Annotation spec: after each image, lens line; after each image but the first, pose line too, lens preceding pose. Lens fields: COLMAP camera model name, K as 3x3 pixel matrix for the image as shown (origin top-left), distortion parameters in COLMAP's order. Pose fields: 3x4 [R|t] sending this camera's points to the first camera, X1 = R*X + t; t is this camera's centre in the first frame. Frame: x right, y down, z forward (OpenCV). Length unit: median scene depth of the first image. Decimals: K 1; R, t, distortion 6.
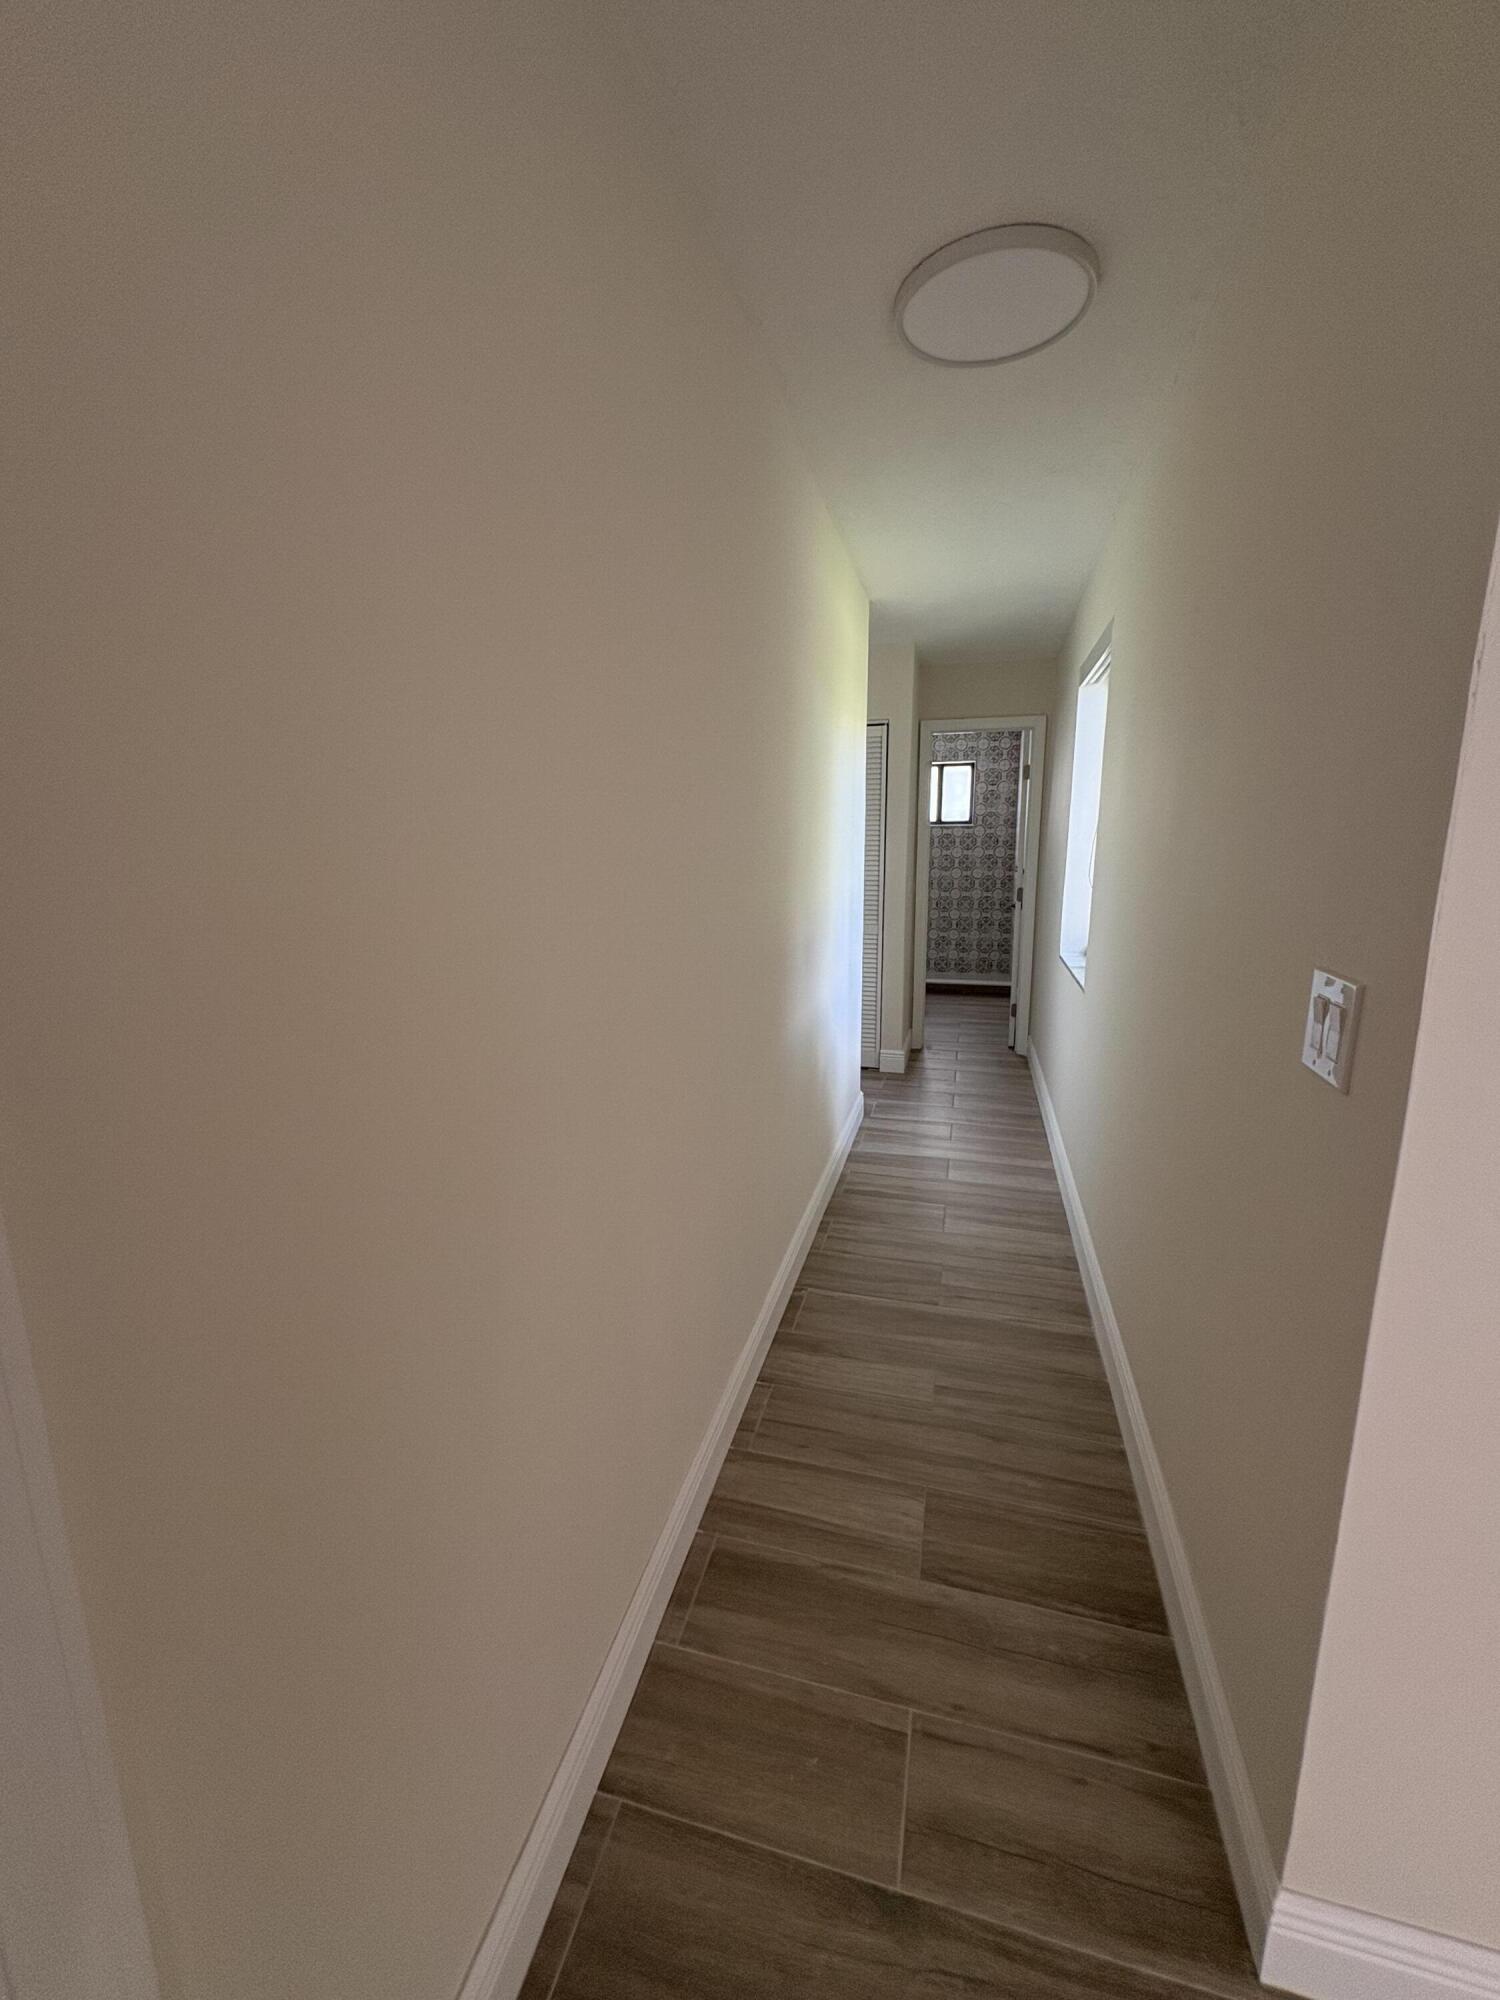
lens RADIAL K [[797.5, 0, 756.7], [0, 797.5, 997.7], [0, 0, 1]] dist [-0.000983, 0.000240]
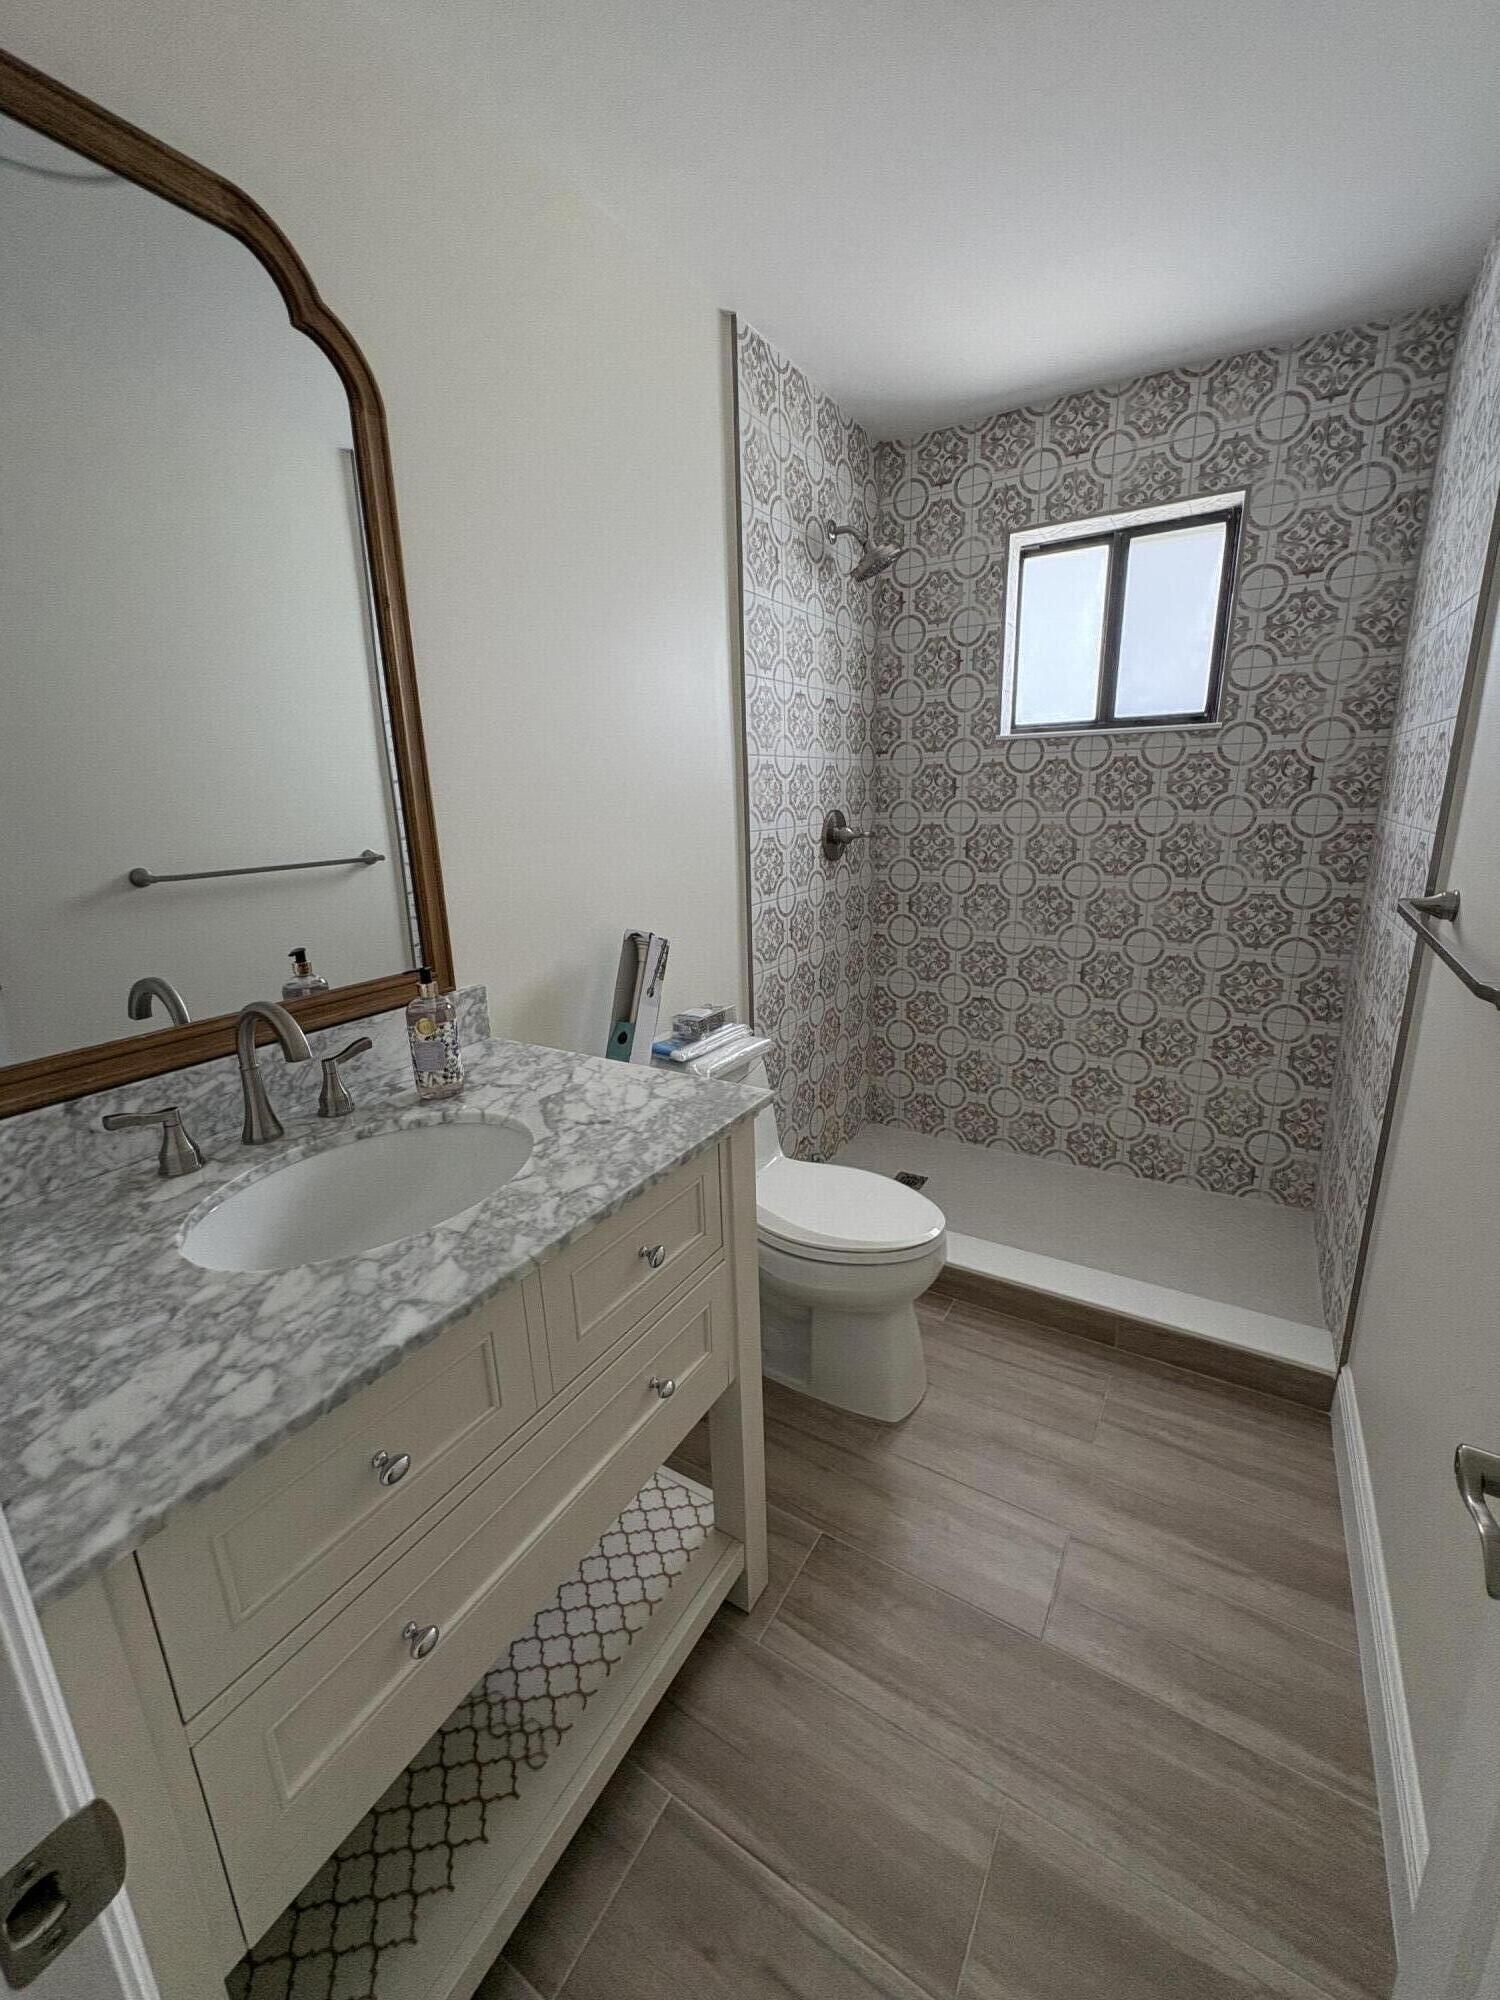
lens RADIAL K [[797.5, 0, 751.4], [0, 797.5, 996.6], [0, 0, 1]] dist [-0.000983, 0.000240]
pose [[0.960524, 0.055138, -0.272678, 0.188855], [-0.039838, 0.997322, 0.061338, -0.125642], [0.275330, -0.048054, 0.960148, 0.656703]]
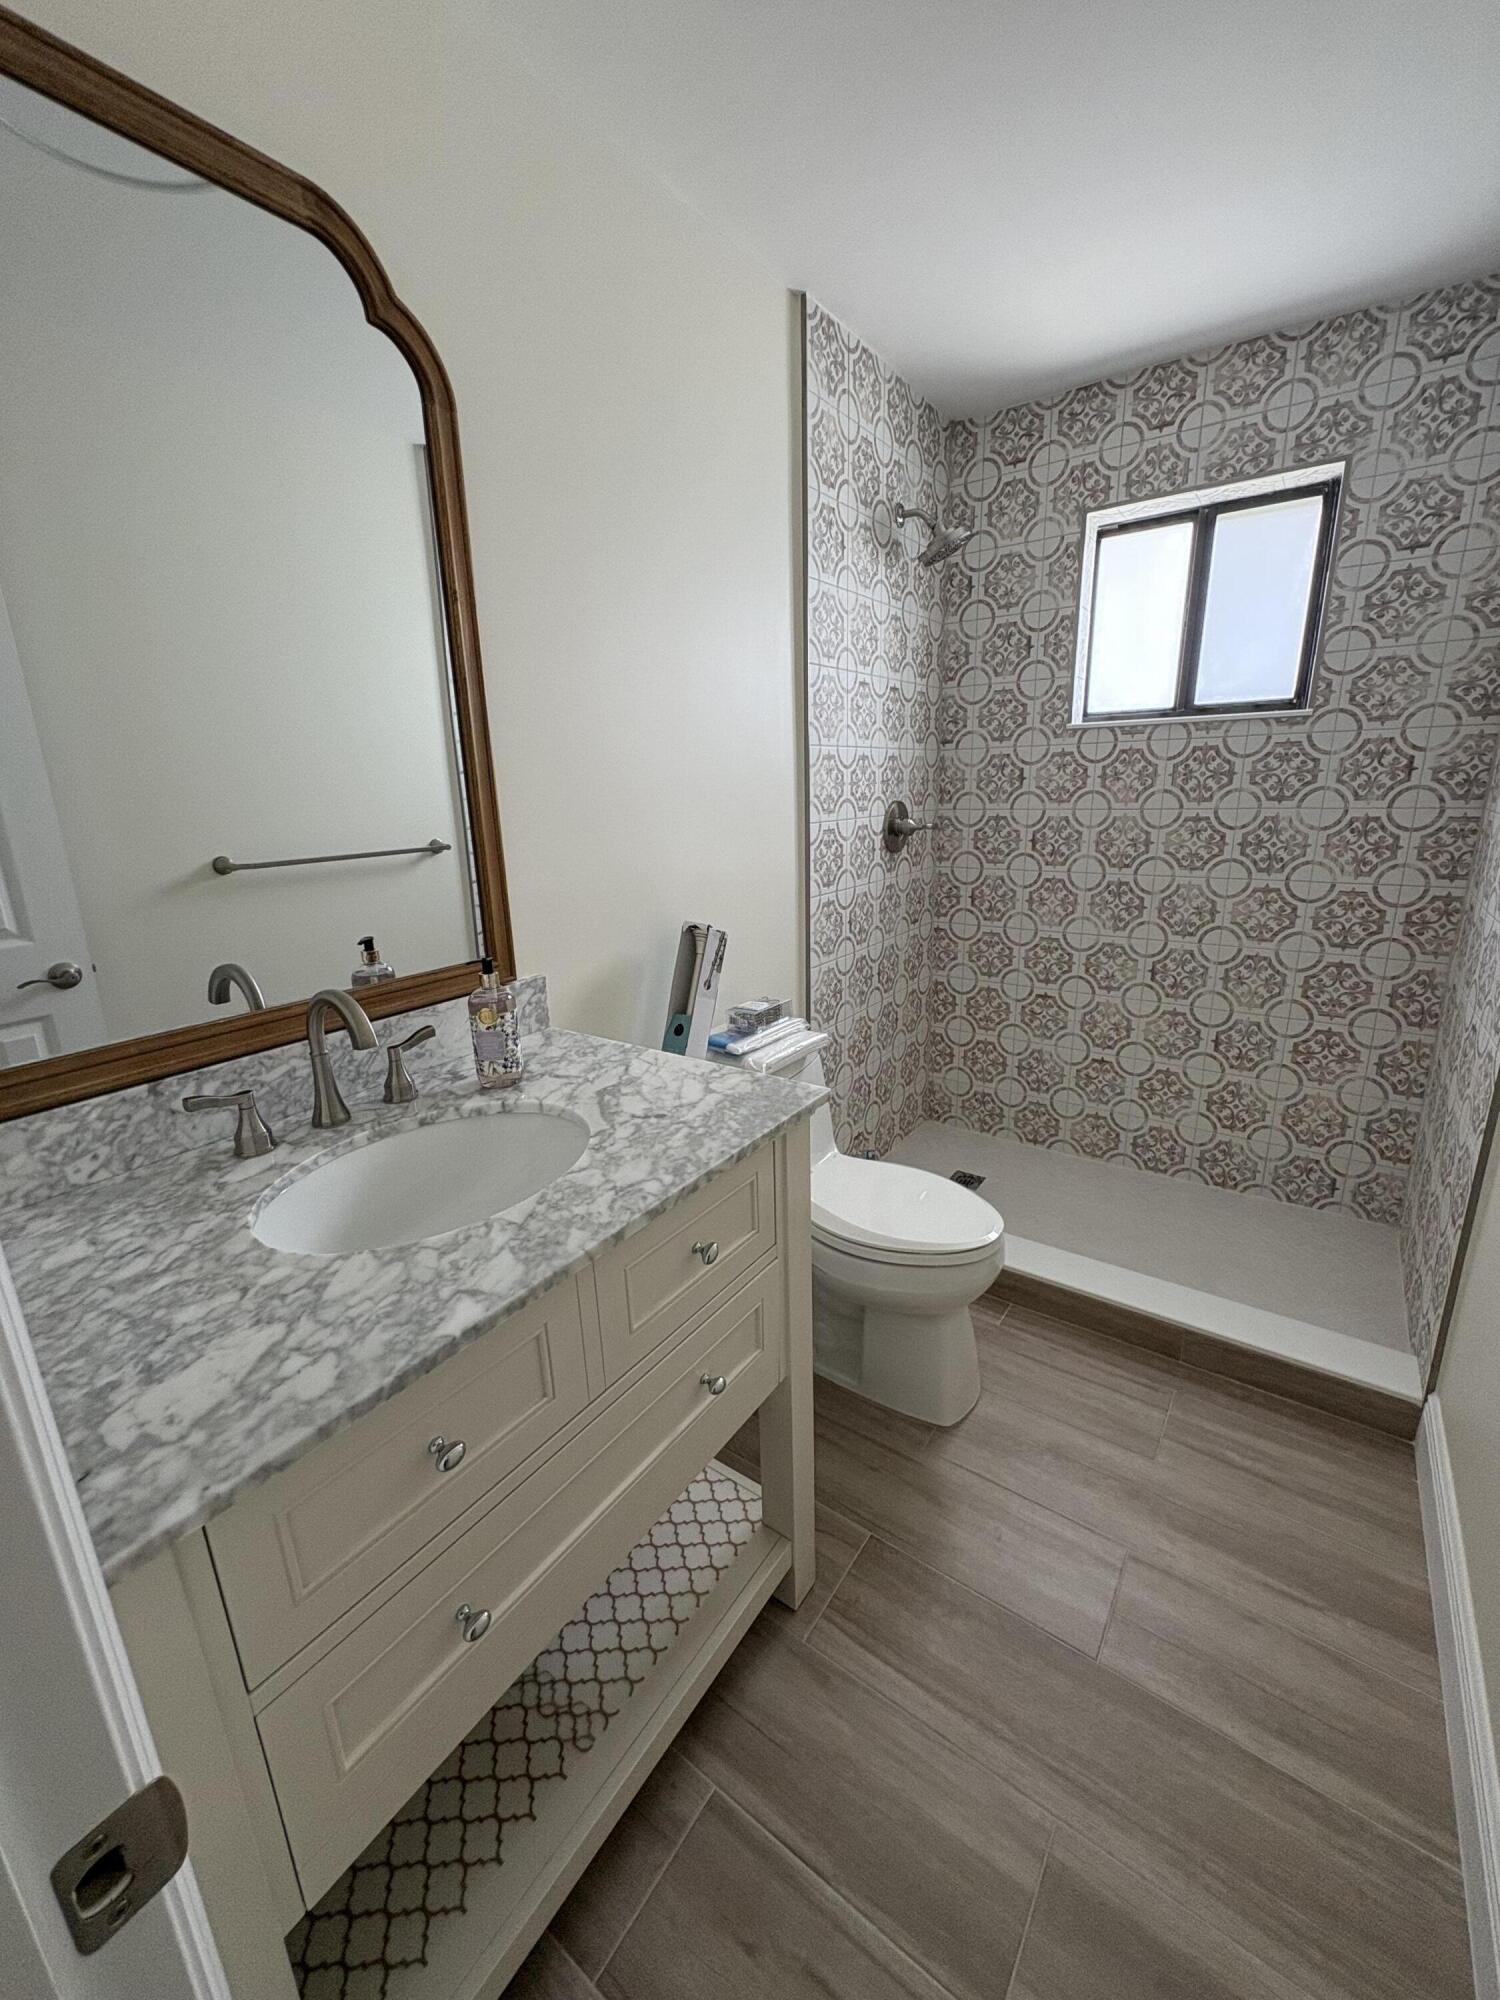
lens RADIAL K [[797.5, 0, 752.1], [0, 797.5, 996.8], [0, 0, 1]] dist [-0.000983, 0.000240]
pose [[0.938388, 0.076255, -0.337065, 0.187758], [-0.053065, 0.995579, 0.077497, -0.126644], [0.341484, -0.054836, 0.938286, 0.658507]]
